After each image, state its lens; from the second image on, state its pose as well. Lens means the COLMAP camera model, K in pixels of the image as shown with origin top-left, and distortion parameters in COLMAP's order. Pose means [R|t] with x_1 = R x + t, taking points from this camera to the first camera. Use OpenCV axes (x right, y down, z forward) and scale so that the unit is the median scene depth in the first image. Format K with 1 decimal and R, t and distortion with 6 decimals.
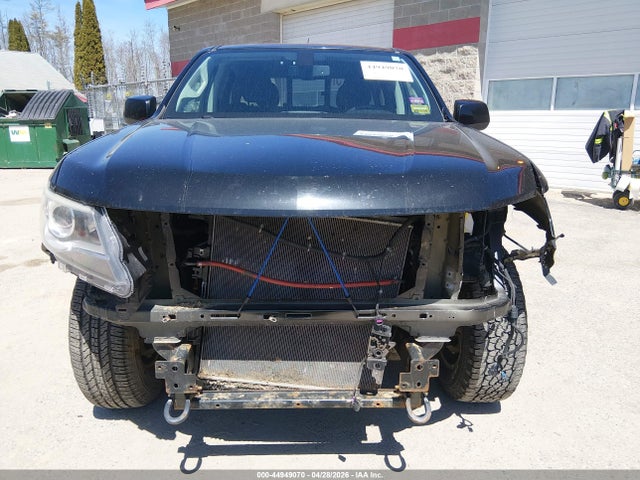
lens RADIAL K [[484.7, 0, 320.0], [0, 484.7, 240.0], [0, 0, 1]] dist [0.075008, -0.123421]
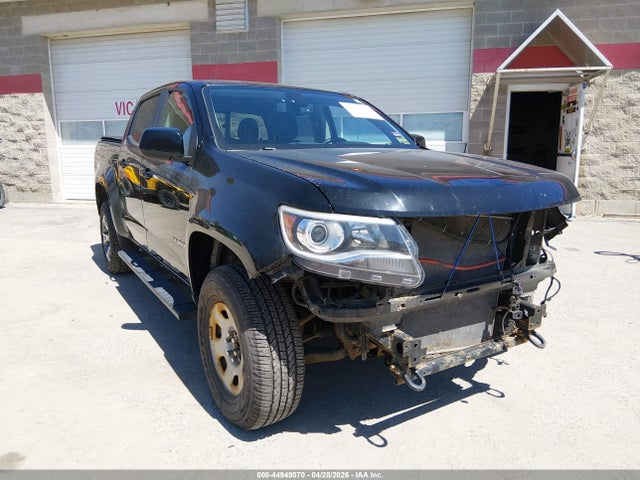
lens RADIAL K [[484.7, 0, 320.0], [0, 484.7, 240.0], [0, 0, 1]] dist [0.075008, -0.123421]
pose [[0.858359, -0.103742, 0.502451, -0.856781], [0.134371, 0.990615, -0.025017, -0.004156], [-0.495140, 0.088989, 0.864244, 0.016792]]
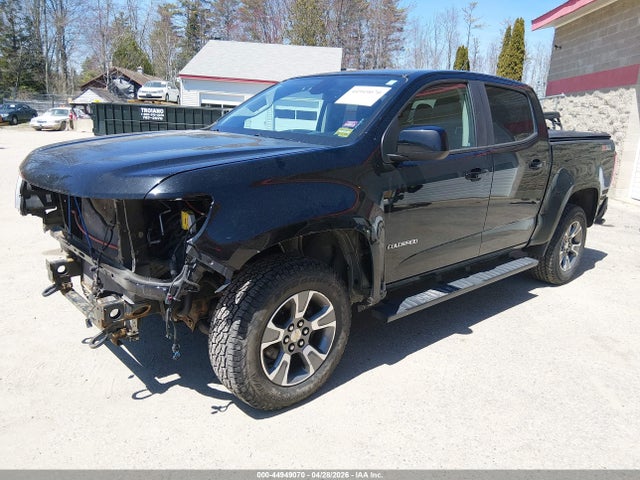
lens RADIAL K [[484.7, 0, 320.0], [0, 484.7, 240.0], [0, 0, 1]] dist [0.075008, -0.123421]
pose [[0.663049, 0.208527, -0.718945, 1.266929], [-0.233961, 0.970032, 0.065583, -0.135098], [0.711076, 0.124720, 0.691966, 0.368984]]
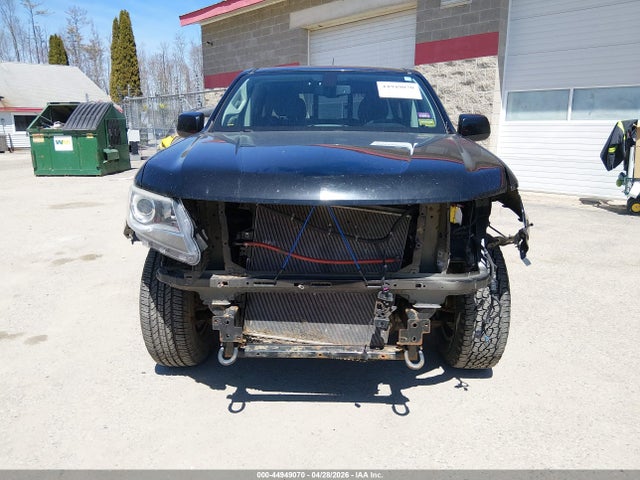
lens RADIAL K [[484.7, 0, 320.0], [0, 484.7, 240.0], [0, 0, 1]] dist [0.075008, -0.123421]
pose [[0.998650, 0.008404, -0.051258, 0.014440], [-0.009322, 0.999800, -0.017705, 0.048067], [0.051099, 0.018159, 0.998529, -0.232634]]
